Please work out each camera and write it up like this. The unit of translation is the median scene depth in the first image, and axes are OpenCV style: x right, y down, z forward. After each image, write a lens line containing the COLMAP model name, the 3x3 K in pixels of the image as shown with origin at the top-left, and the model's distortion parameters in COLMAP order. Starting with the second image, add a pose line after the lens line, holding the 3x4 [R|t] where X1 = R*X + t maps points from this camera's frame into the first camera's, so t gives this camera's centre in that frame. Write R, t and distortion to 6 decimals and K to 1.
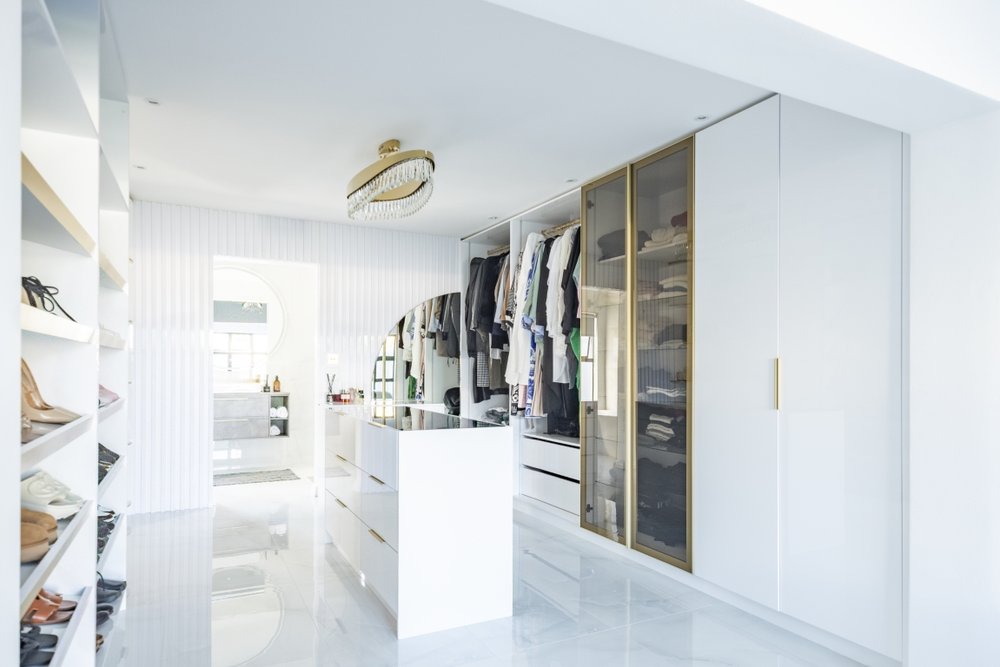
lens RADIAL K [[587.6, 0, 495.3], [0, 587.6, 369.6], [0, 0, 1]] dist [0.000506, 0.001396]
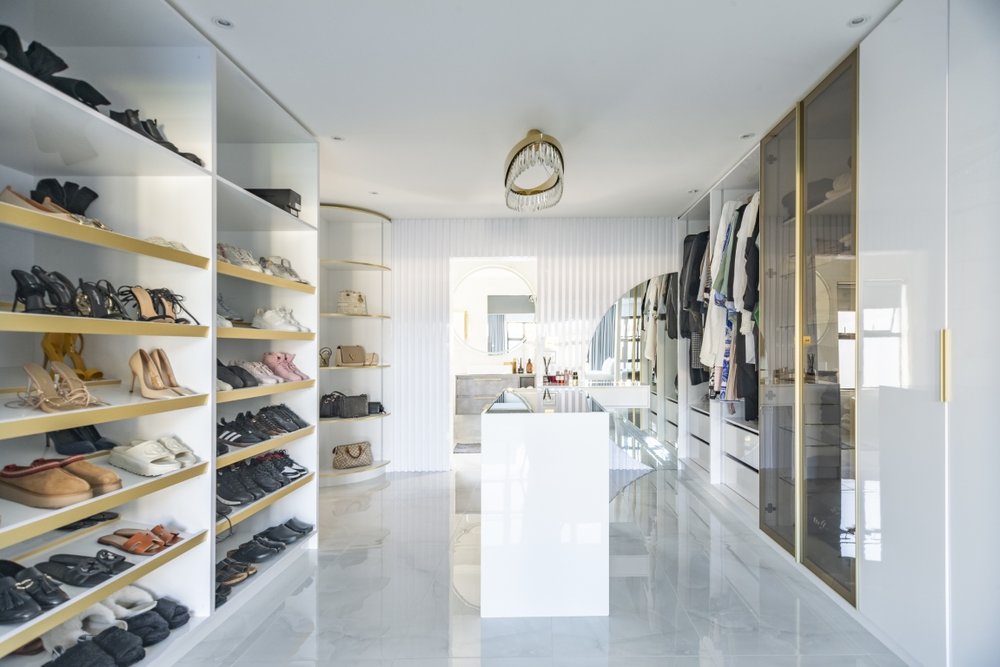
lens RADIAL K [[550.9, 0, 500.4], [0, 550.9, 352.9], [0, 0, 1]] dist [0.026850, 0.001358]
pose [[0.893919, -0.016847, -0.447912, 0.132931], [0.017906, 0.999838, -0.001871, 0.000140], [0.447871, -0.006348, 0.894076, 0.065698]]
